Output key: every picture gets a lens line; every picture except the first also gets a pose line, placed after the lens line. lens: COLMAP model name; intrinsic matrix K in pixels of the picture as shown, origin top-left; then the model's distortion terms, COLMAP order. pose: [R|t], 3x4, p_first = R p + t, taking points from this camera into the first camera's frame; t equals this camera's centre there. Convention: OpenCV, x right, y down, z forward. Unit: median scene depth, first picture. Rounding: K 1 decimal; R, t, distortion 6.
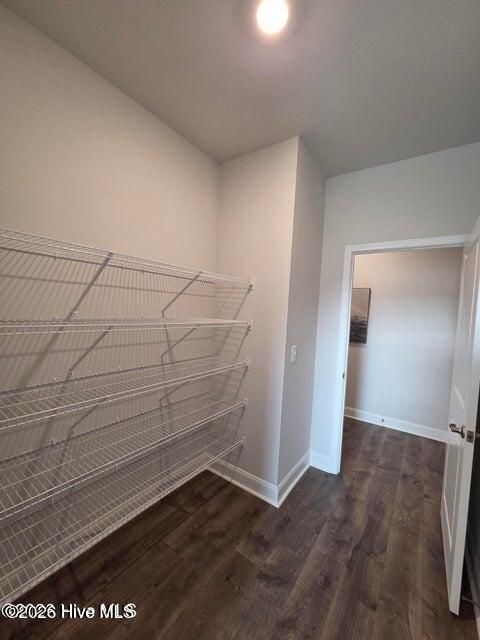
lens RADIAL K [[262.6, 0, 242.3], [0, 262.6, 319.5], [0, 0, 1]] dist [0.001205, 0.000067]
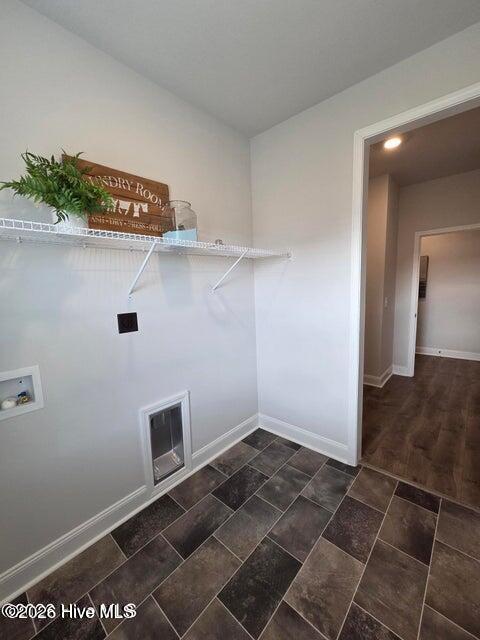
lens RADIAL K [[262.6, 0, 234.8], [0, 262.6, 321.3], [0, 0, 1]] dist [0.001205, 0.000067]
pose [[0.987917, -0.059565, -0.143083, -0.474736], [0.073605, 0.992759, 0.094926, 0.008561], [0.136392, -0.104311, 0.985148, -0.726247]]
